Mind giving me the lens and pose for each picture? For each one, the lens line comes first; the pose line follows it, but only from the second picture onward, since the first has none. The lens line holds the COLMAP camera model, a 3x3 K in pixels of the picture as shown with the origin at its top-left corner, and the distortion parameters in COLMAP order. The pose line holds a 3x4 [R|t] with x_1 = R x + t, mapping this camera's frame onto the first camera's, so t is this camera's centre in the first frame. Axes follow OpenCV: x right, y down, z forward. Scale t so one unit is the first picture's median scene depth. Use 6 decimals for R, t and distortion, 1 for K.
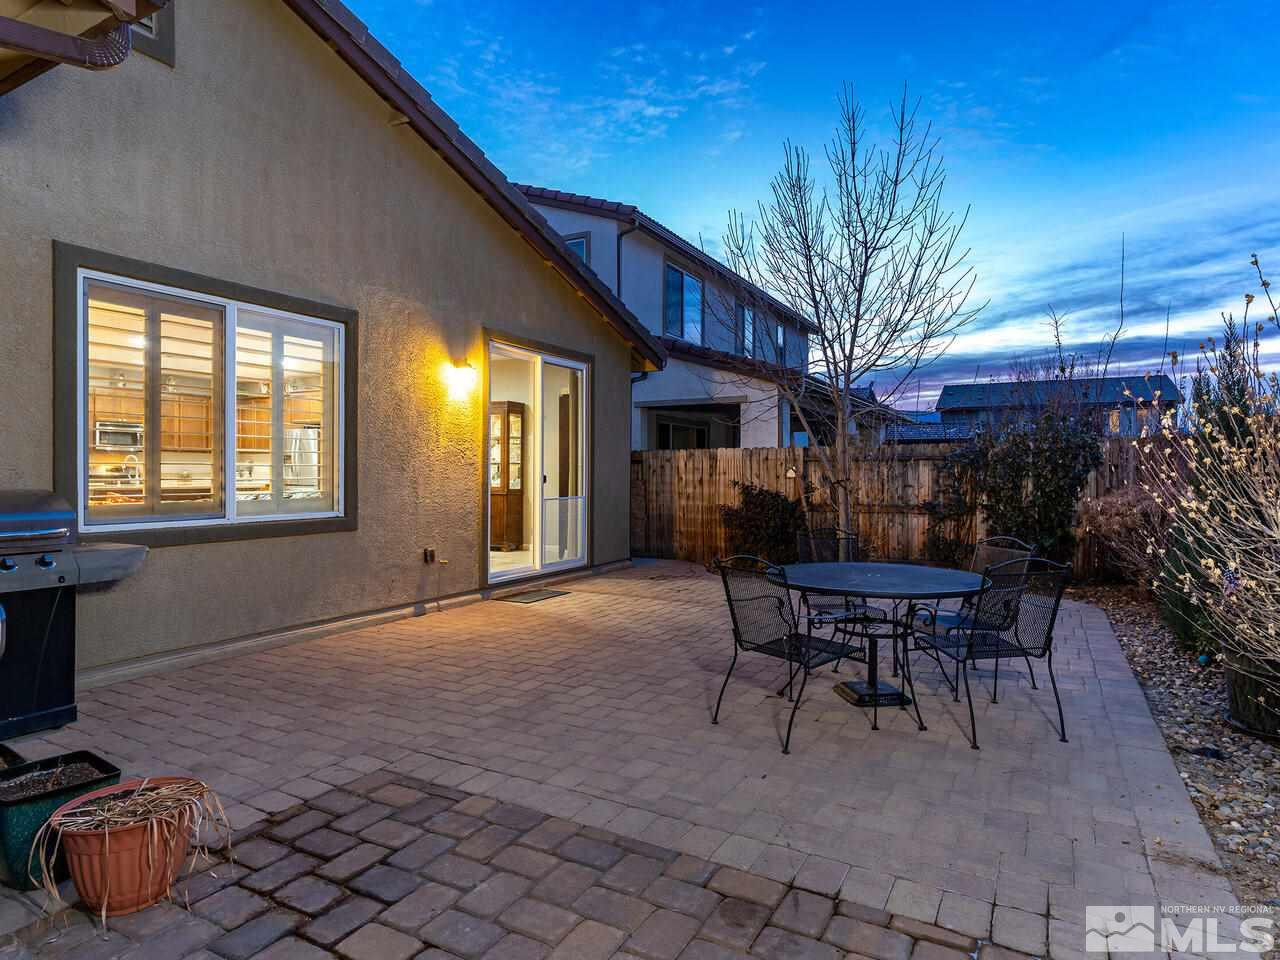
lens RADIAL K [[735.9, 0, 641.3], [0, 735.9, 481.8], [0, 0, 1]] dist [-0.004877, 0.001398]
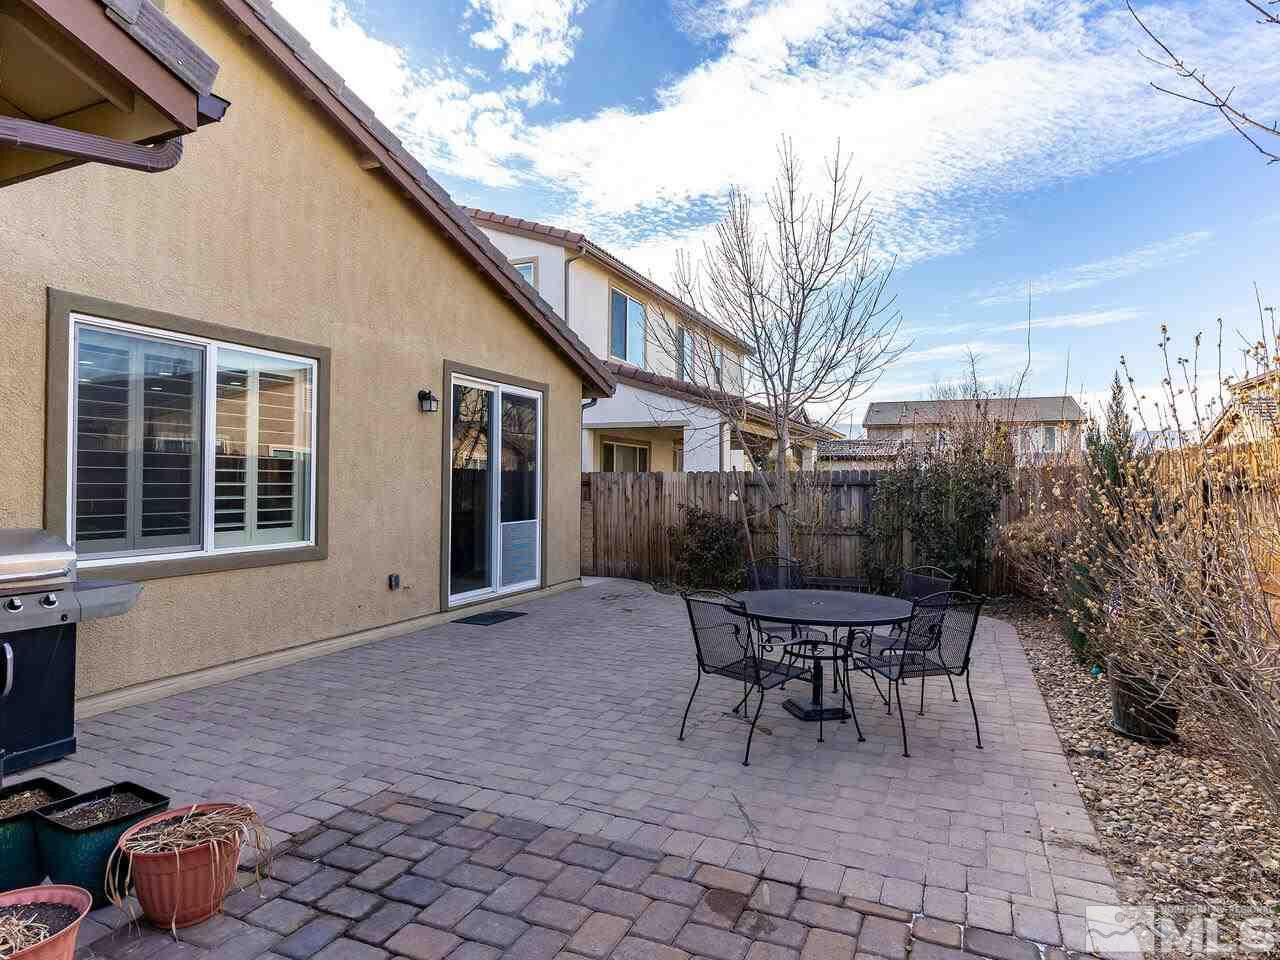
lens RADIAL K [[736.5, 0, 640.0], [0, 736.5, 480.0], [0, 0, 1]] dist [-0.005505, 0.001156]
pose [[0.996052, 0.005351, 0.088615, -0.065098], [-0.003965, 0.999867, -0.015817, -0.049431], [-0.088688, 0.015404, 0.995940, -0.117812]]
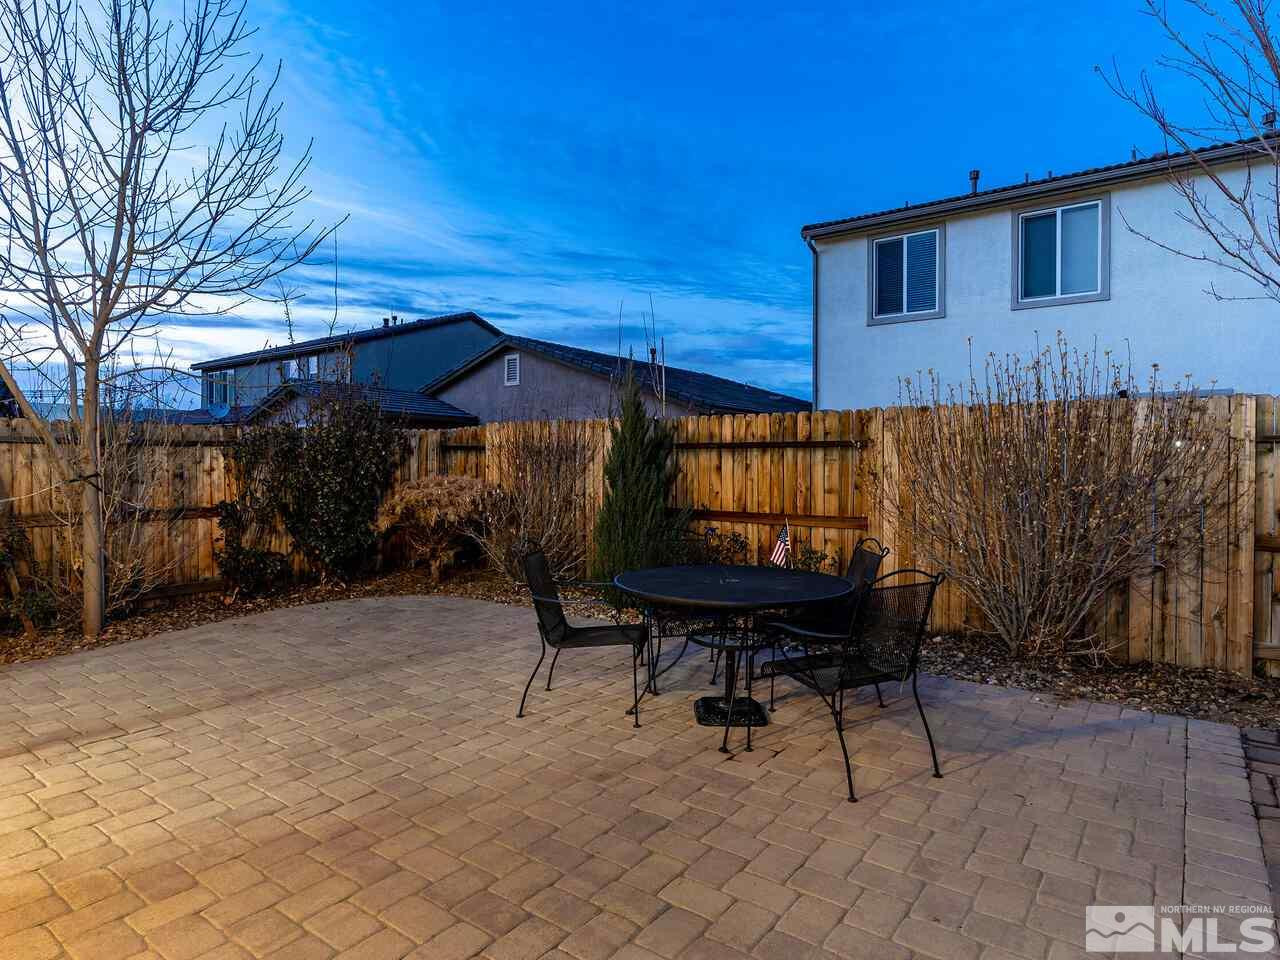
lens RADIAL K [[731.0, 0, 633.5], [0, 731.0, 480.4], [0, 0, 1]] dist [-0.001830, -0.000085]
pose [[0.136012, -0.016885, 0.990563, -0.685748], [0.006466, 0.999849, 0.016155, -0.011911], [-0.990686, 0.004208, 0.136101, 1.157731]]
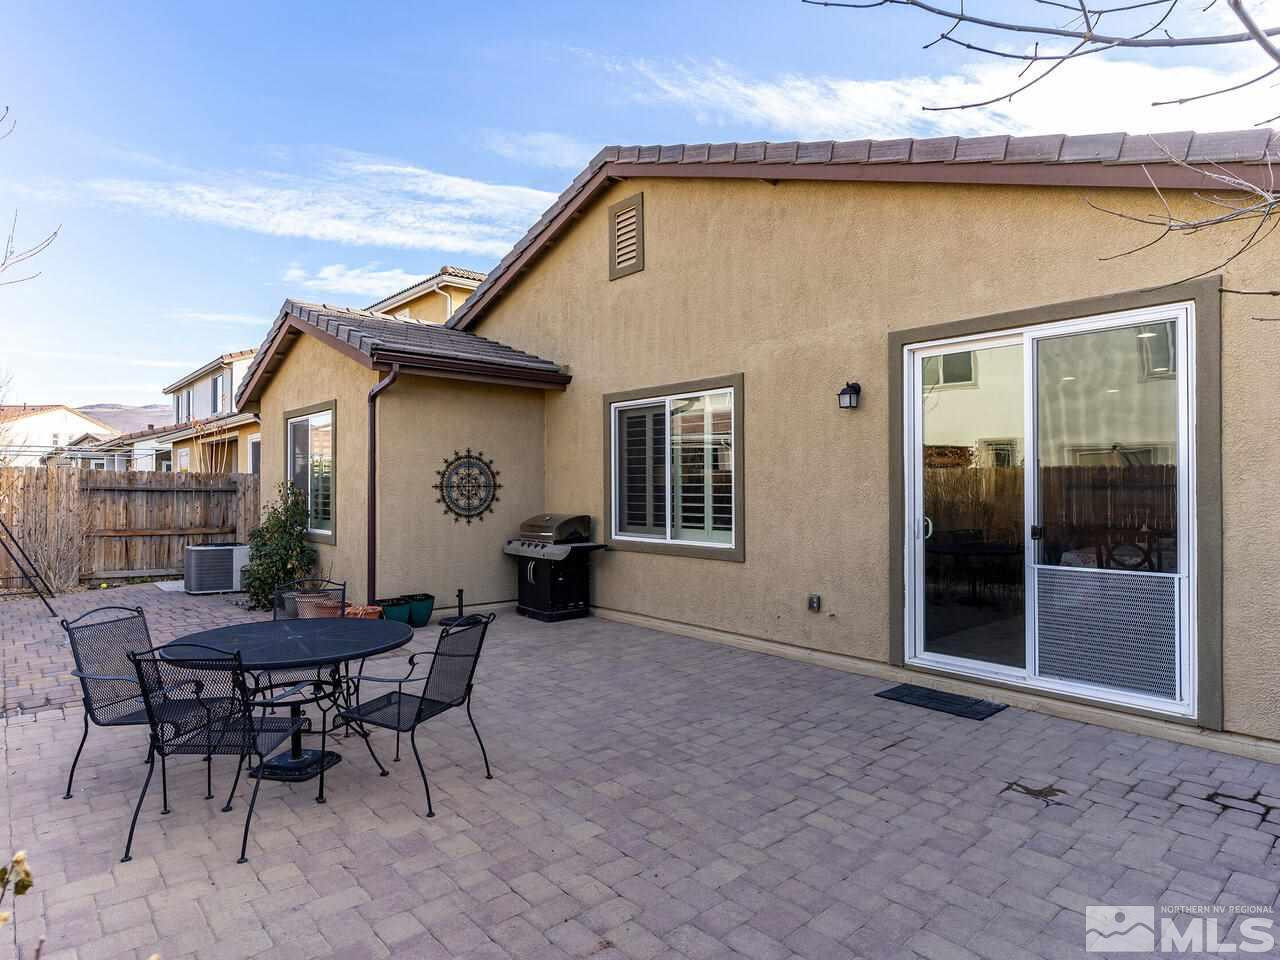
lens RADIAL K [[735.9, 0, 641.3], [0, 735.9, 481.8], [0, 0, 1]] dist [-0.004877, 0.001398]
pose [[-0.340220, -0.008998, -0.940303, 1.221737], [-0.013134, 0.999902, -0.004816, -0.085409], [0.940254, 0.010711, -0.340305, 2.013008]]
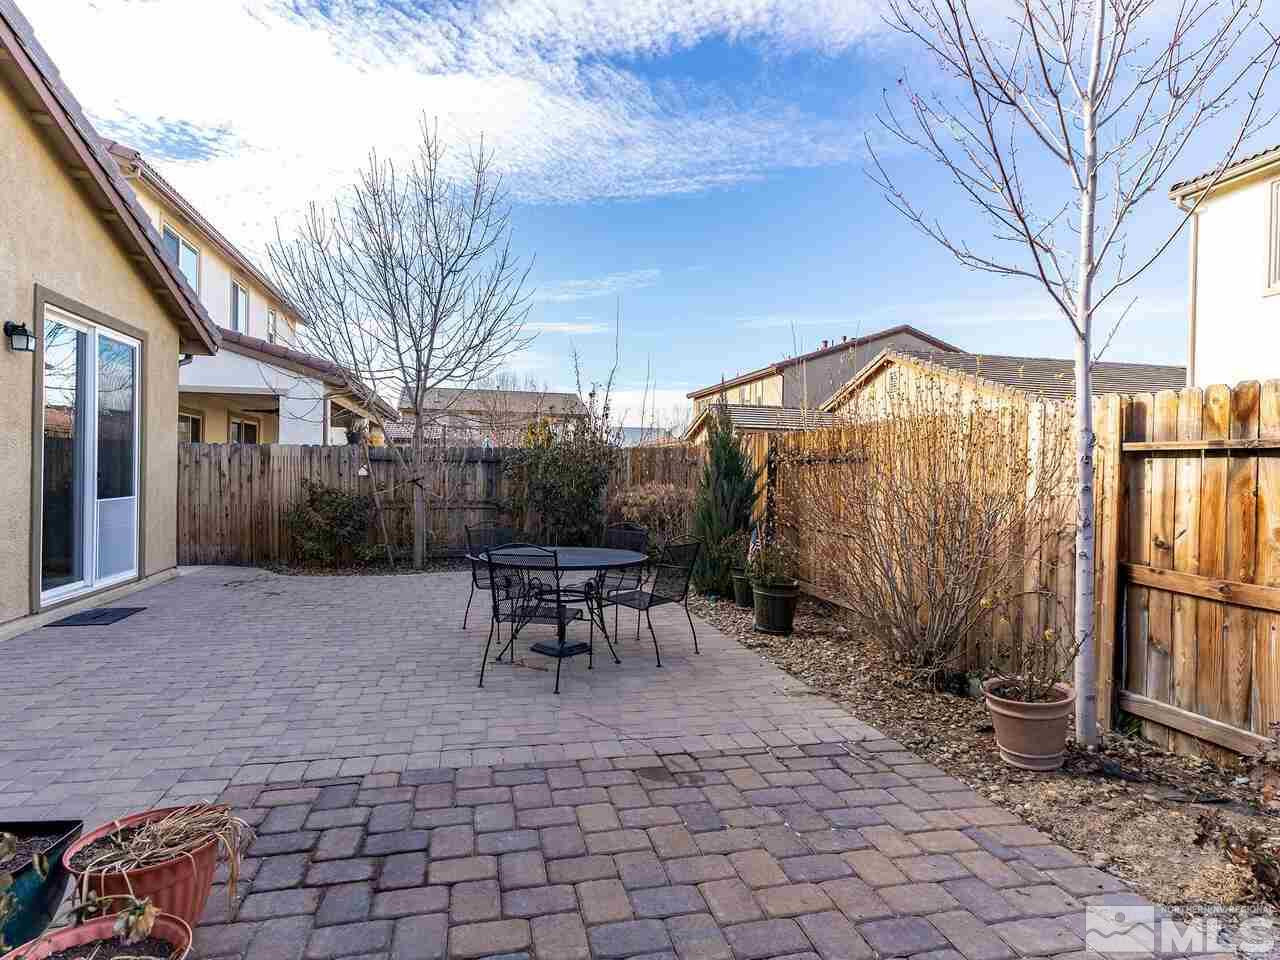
lens RADIAL K [[735.9, 0, 641.3], [0, 735.9, 481.8], [0, 0, 1]] dist [-0.004877, 0.001398]
pose [[0.739596, 0.002091, 0.673048, -0.527078], [-0.006365, 0.999972, 0.003887, -0.009774], [-0.673022, -0.007159, 0.739588, -0.054206]]
